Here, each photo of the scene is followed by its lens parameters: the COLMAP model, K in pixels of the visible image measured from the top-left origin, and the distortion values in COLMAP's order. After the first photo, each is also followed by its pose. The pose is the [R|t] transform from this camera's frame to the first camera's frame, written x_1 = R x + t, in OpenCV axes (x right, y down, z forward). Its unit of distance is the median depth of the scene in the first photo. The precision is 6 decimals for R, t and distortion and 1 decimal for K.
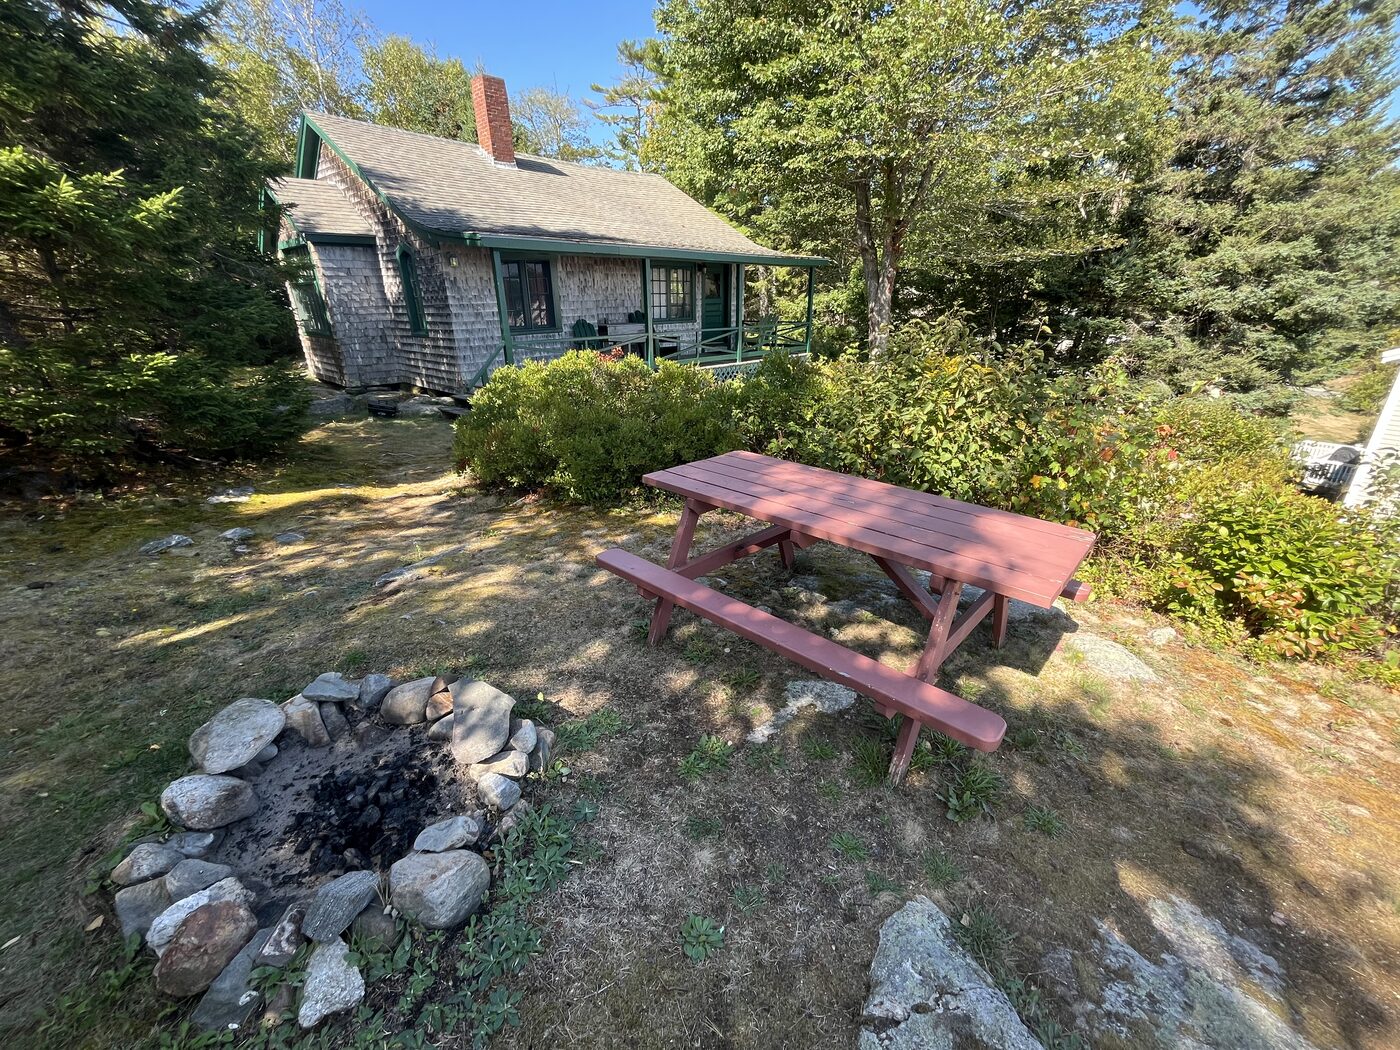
lens RADIAL K [[577.1, 0, 704.7], [0, 577.1, 526.1], [0, 0, 1]] dist [-0.001391, 0.000006]
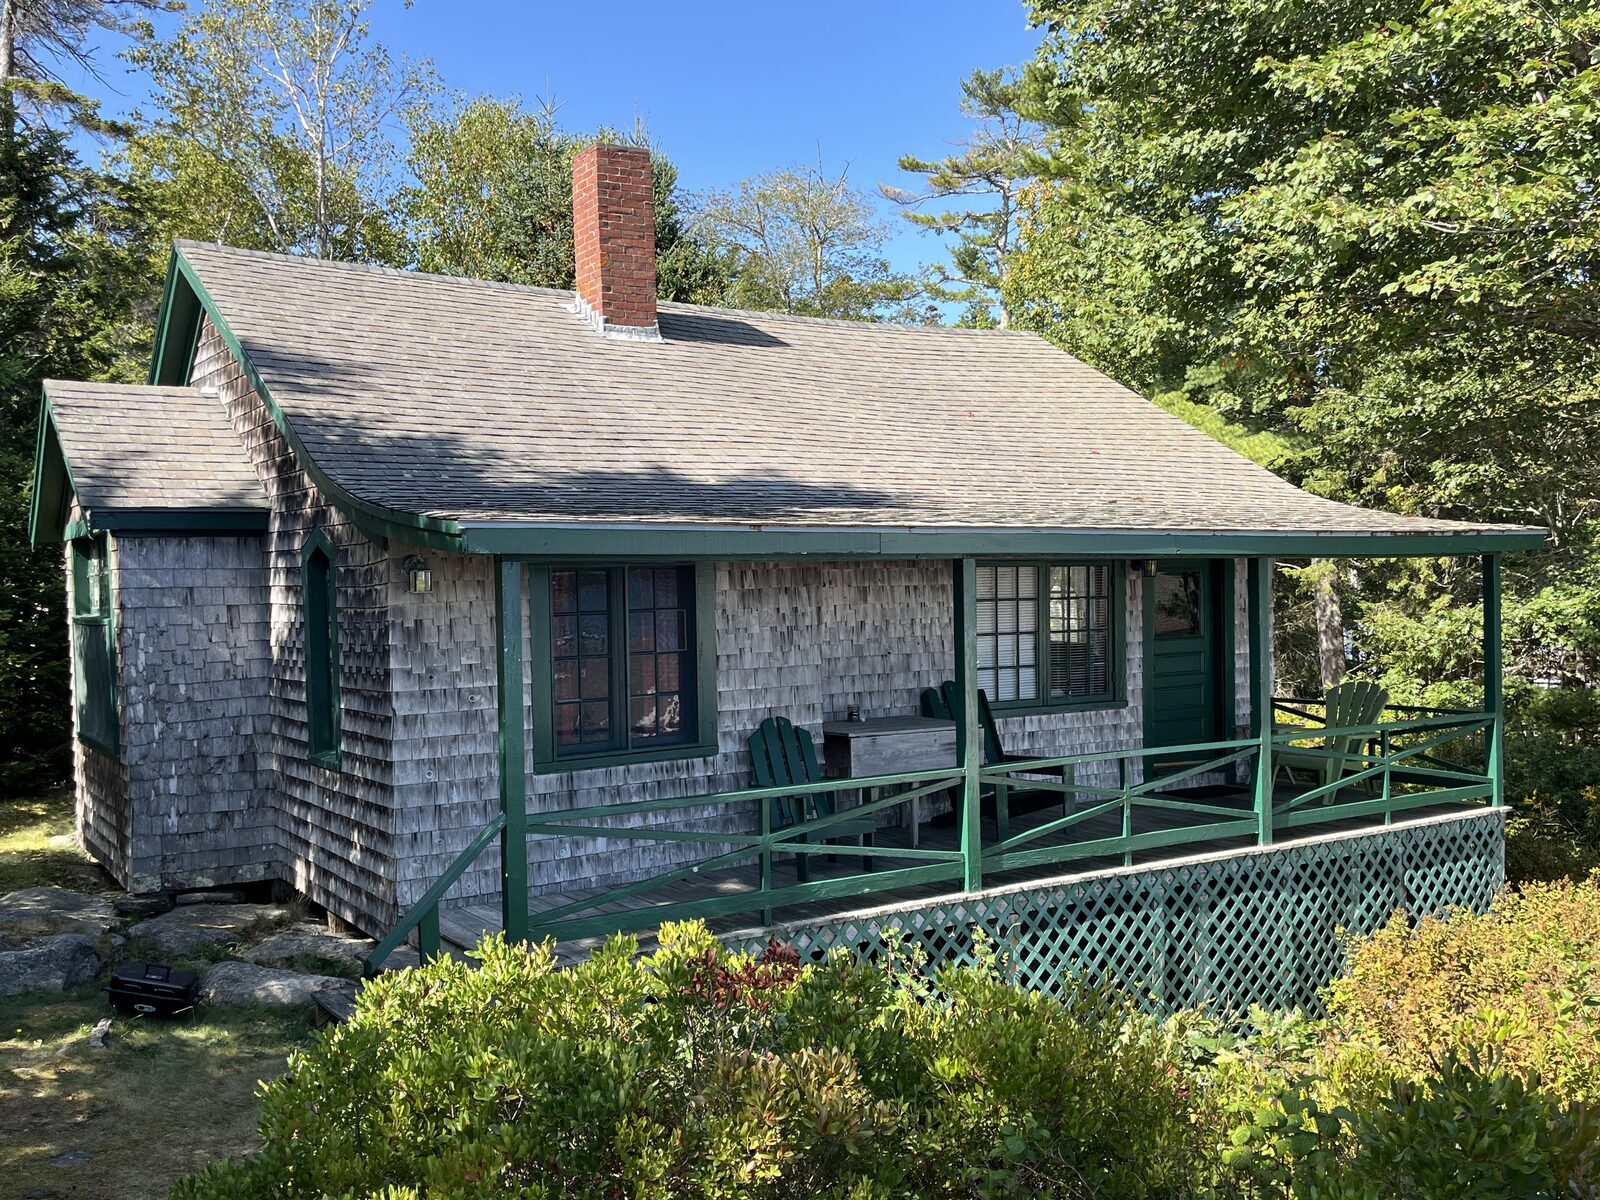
lens RADIAL K [[1509.3, 0, 799.7], [0, 1509.3, 602.3], [0, 0, 1]] dist [0.052353, 0.000000]
pose [[0.972042, -0.007155, -0.234697, 0.008357], [-0.077736, 0.933365, -0.350410, -0.090953], [0.221565, 0.358858, 0.906714, 0.139585]]
